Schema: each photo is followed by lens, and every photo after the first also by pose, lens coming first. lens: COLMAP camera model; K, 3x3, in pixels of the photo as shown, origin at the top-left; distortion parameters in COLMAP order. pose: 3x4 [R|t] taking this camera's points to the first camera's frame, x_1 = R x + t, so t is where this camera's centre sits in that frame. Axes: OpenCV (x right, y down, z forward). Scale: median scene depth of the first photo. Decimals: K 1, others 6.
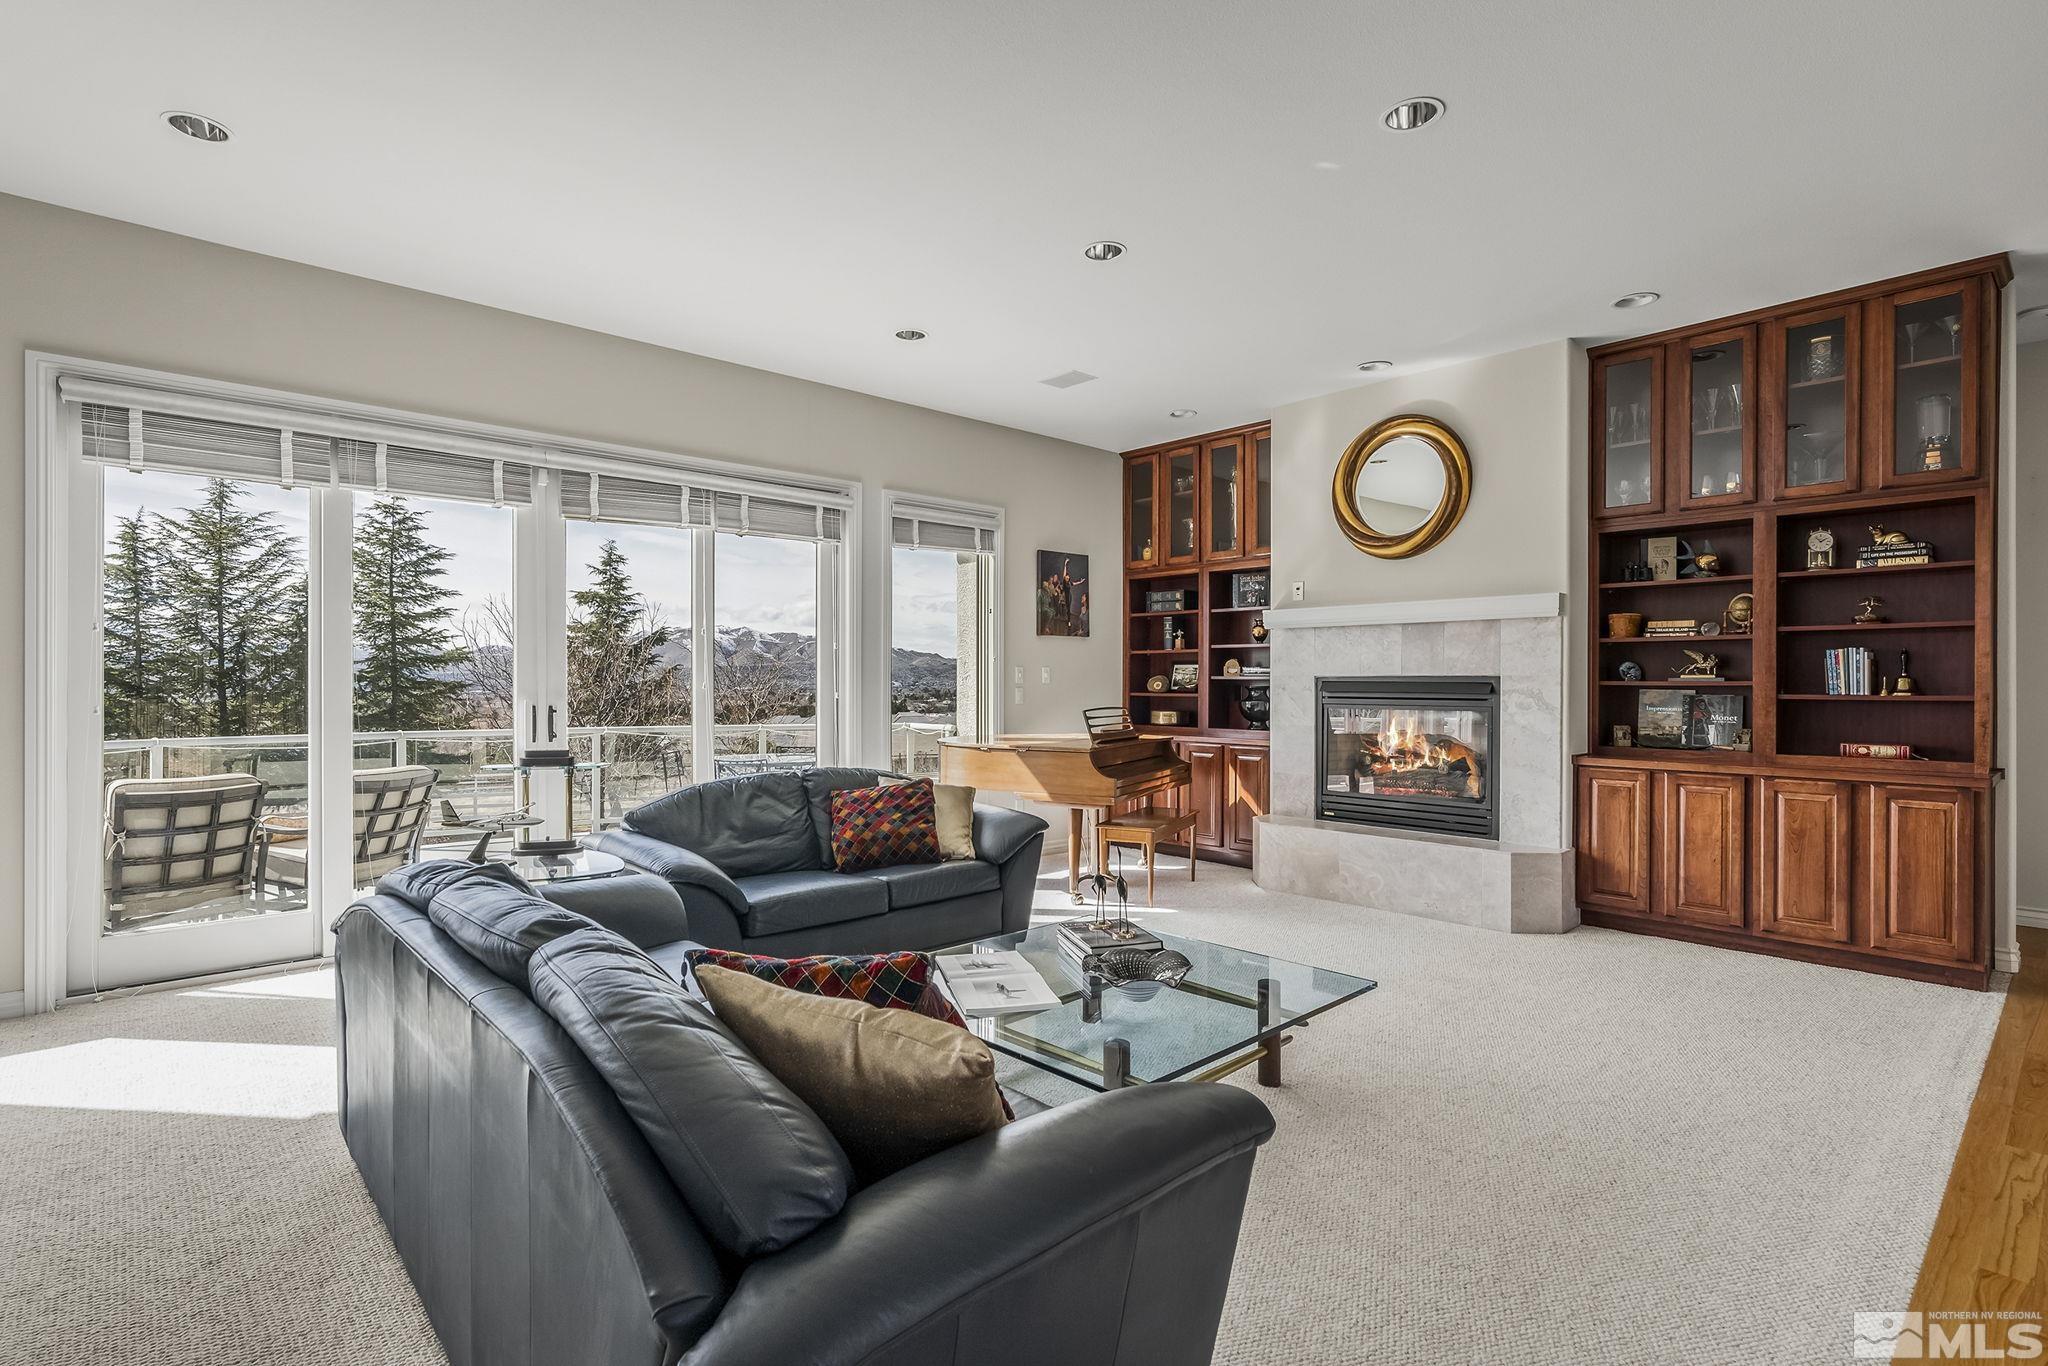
lens RADIAL K [[971.2, 0, 1014.5], [0, 971.2, 673.3], [0, 0, 1]] dist [-0.007085, 0.000418]
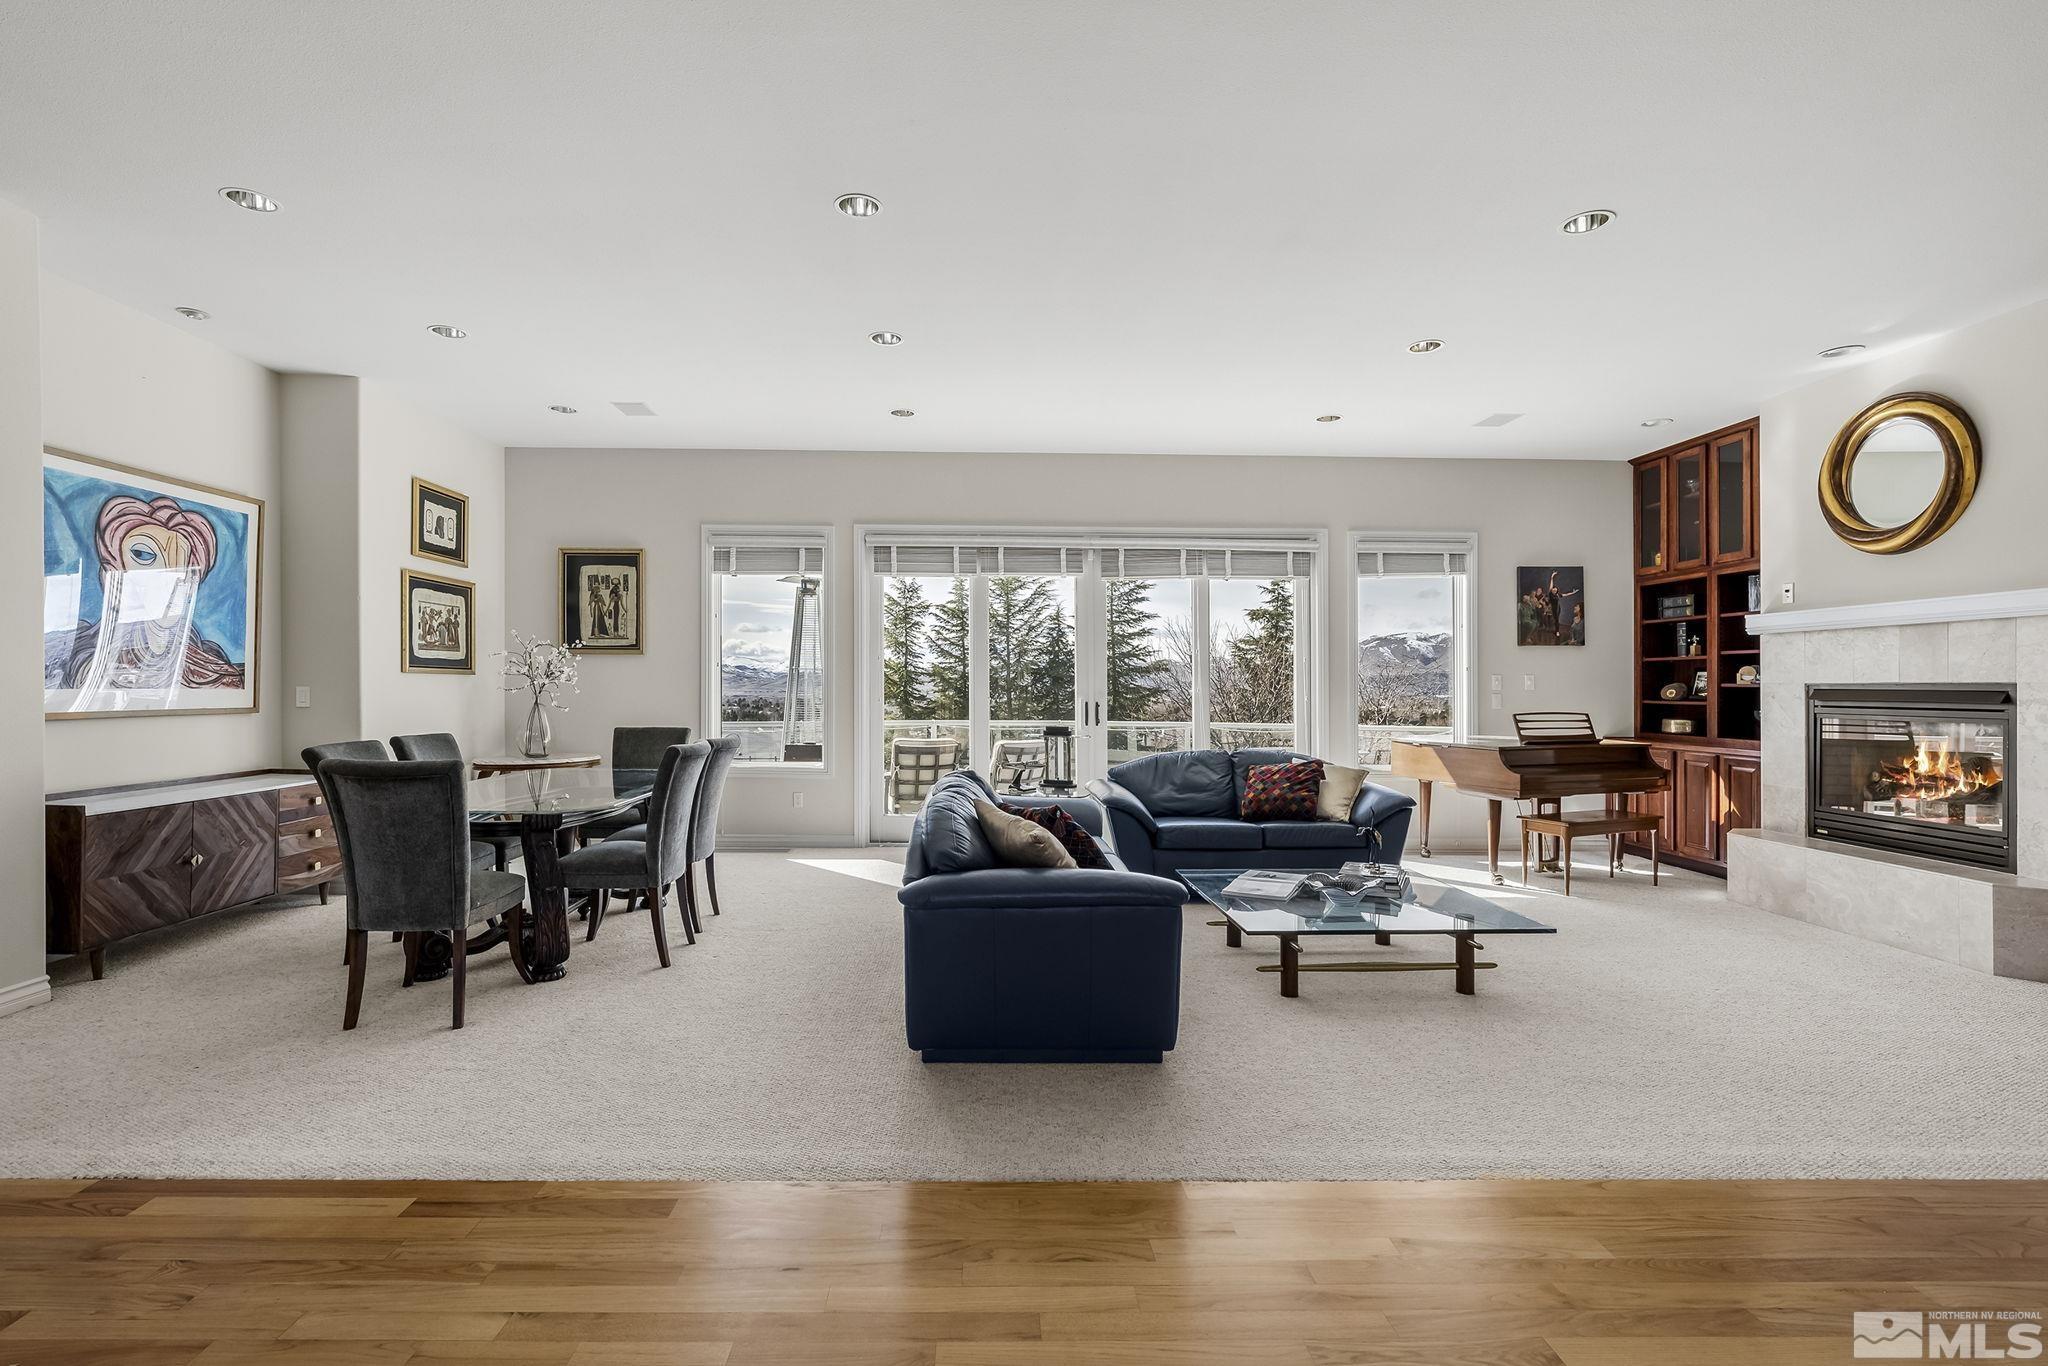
lens RADIAL K [[939.8, 0, 1011.9], [0, 939.8, 676.4], [0, 0, 1]] dist [0.000518, 0.000415]
pose [[0.765748, -0.003739, -0.643130, 0.300978], [0.000528, 0.999986, -0.005185, 0.000288], [0.643141, 0.003631, 0.765739, -0.183343]]
